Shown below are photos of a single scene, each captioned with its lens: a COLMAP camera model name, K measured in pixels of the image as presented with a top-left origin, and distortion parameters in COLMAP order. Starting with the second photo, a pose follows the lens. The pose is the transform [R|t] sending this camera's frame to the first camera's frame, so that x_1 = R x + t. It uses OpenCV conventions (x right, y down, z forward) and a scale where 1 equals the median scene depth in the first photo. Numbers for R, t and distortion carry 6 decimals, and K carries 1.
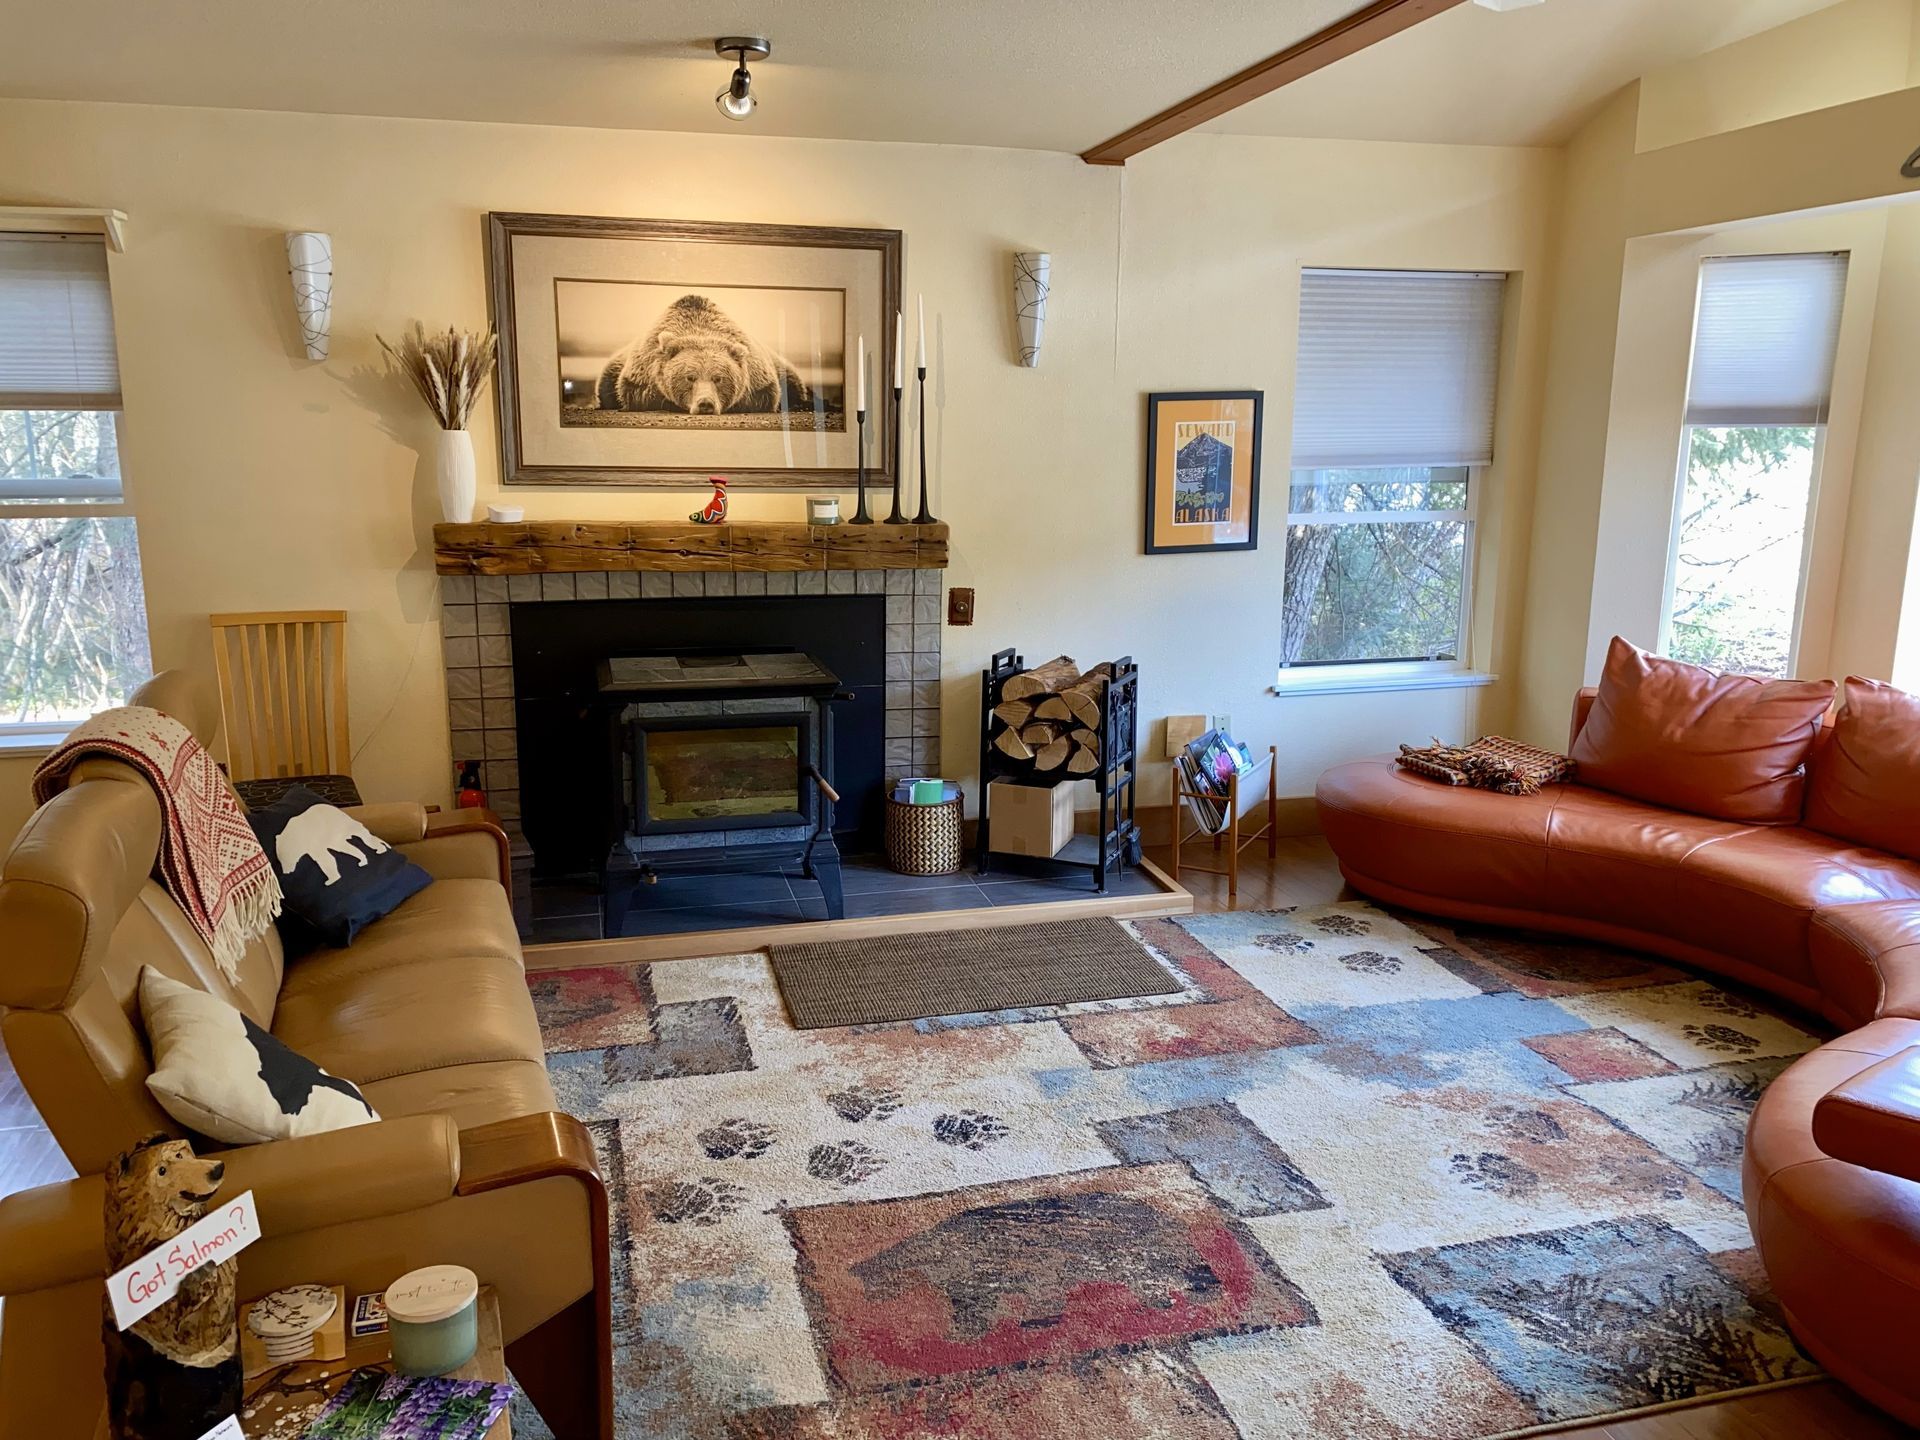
lens RADIAL K [[1492.3, 0, 943.8], [0, 1492.3, 724.0], [0, 0, 1]] dist [0.037060, -0.031578]
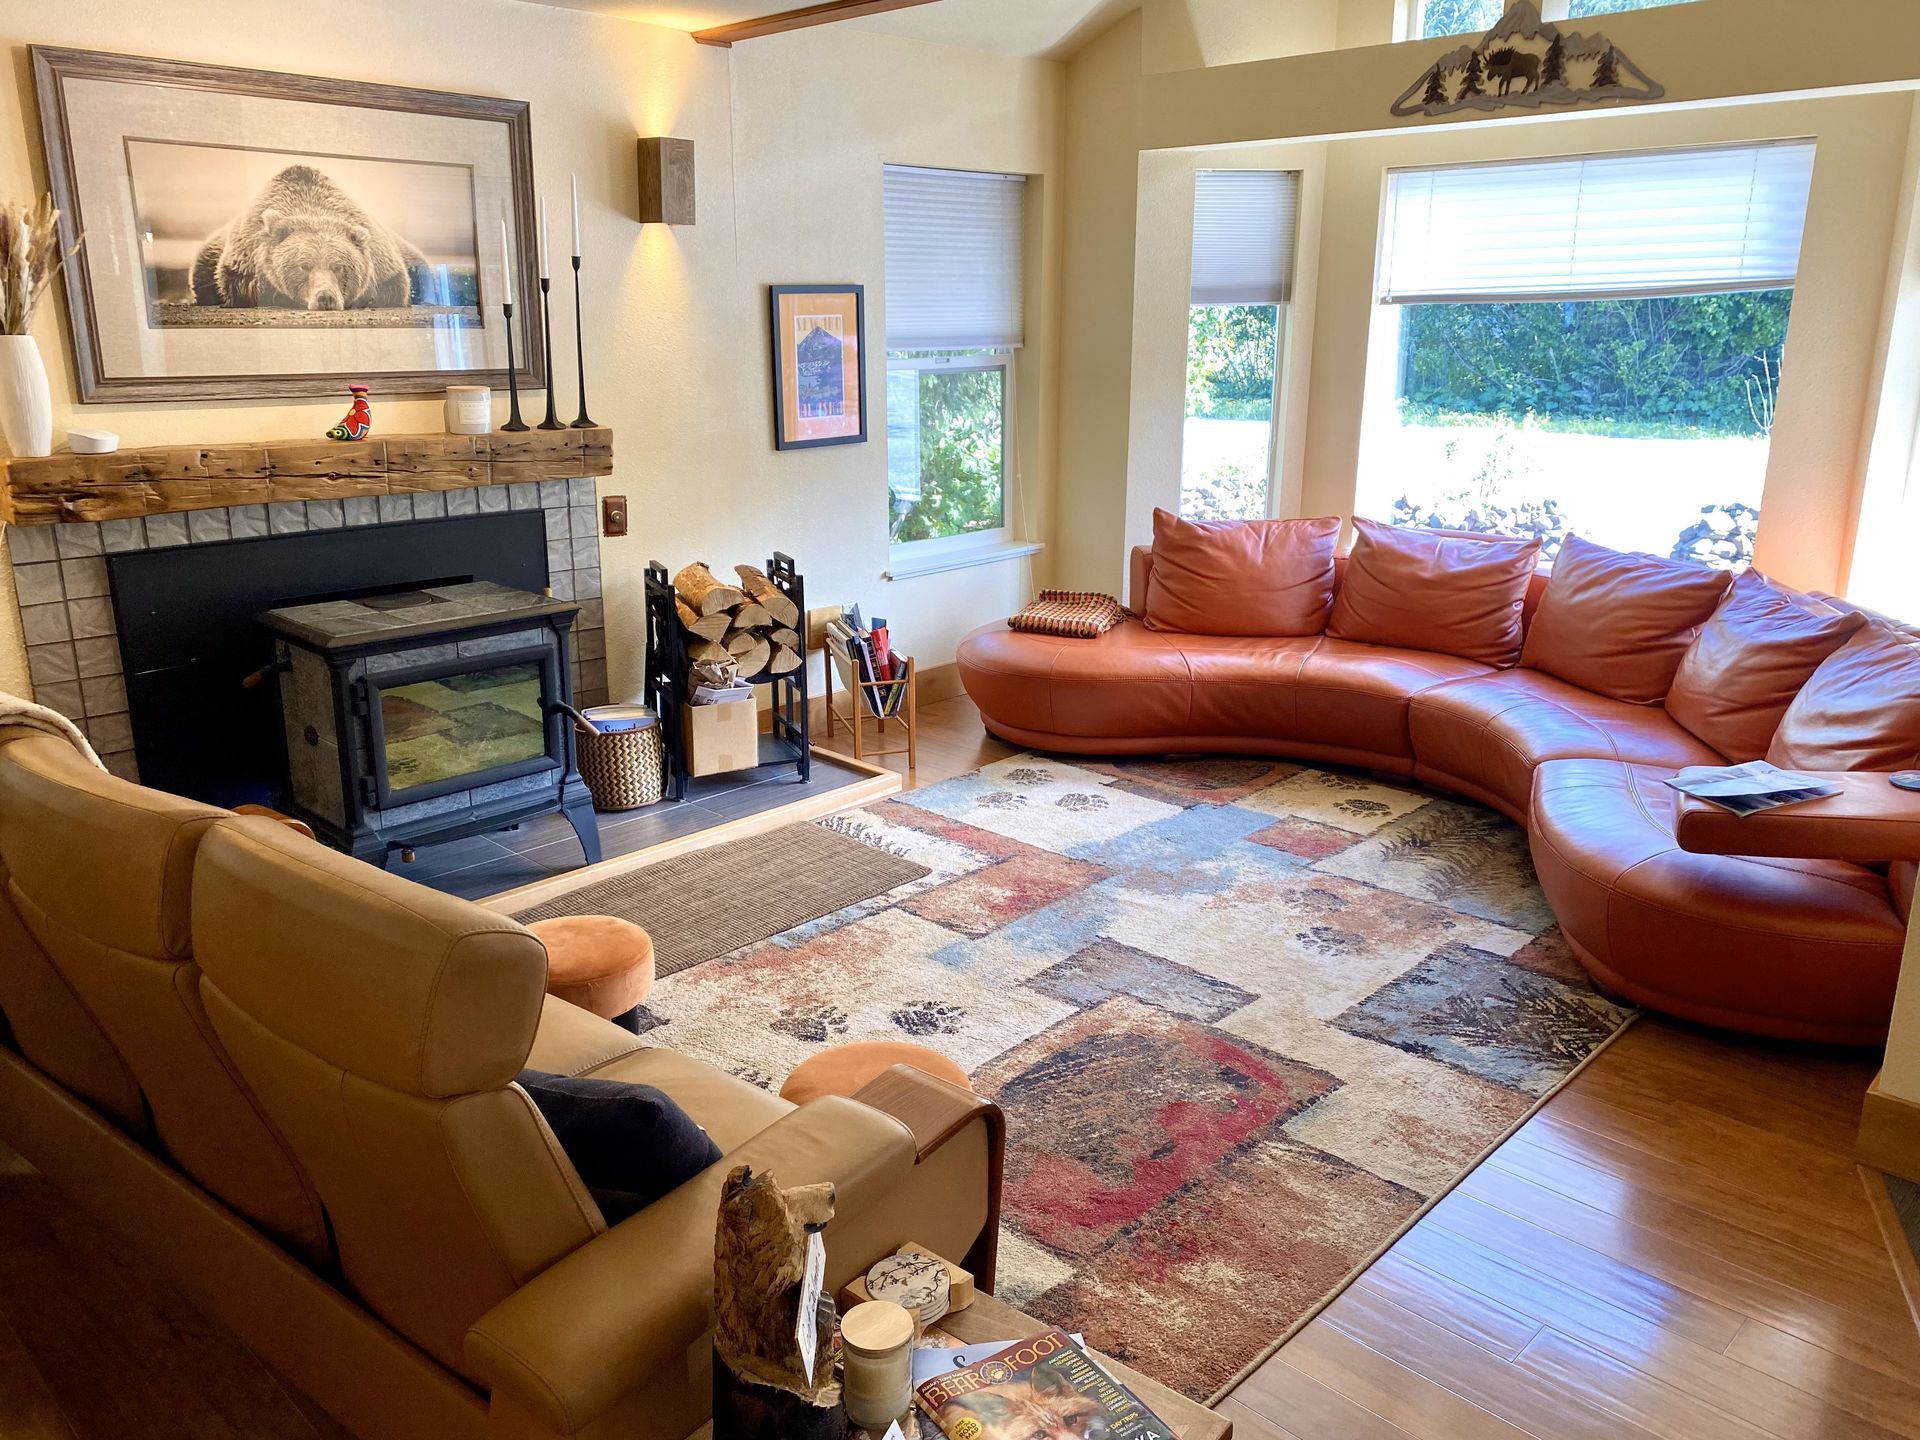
lens RADIAL K [[1492.3, 0, 964.2], [0, 1492.3, 717.4], [0, 0, 1]] dist [0.037060, -0.031578]
pose [[0.847618, -0.147351, 0.509737, -0.349333], [0.113794, 0.988796, 0.096612, -0.022687], [-0.518261, -0.023886, 0.854889, 0.089426]]
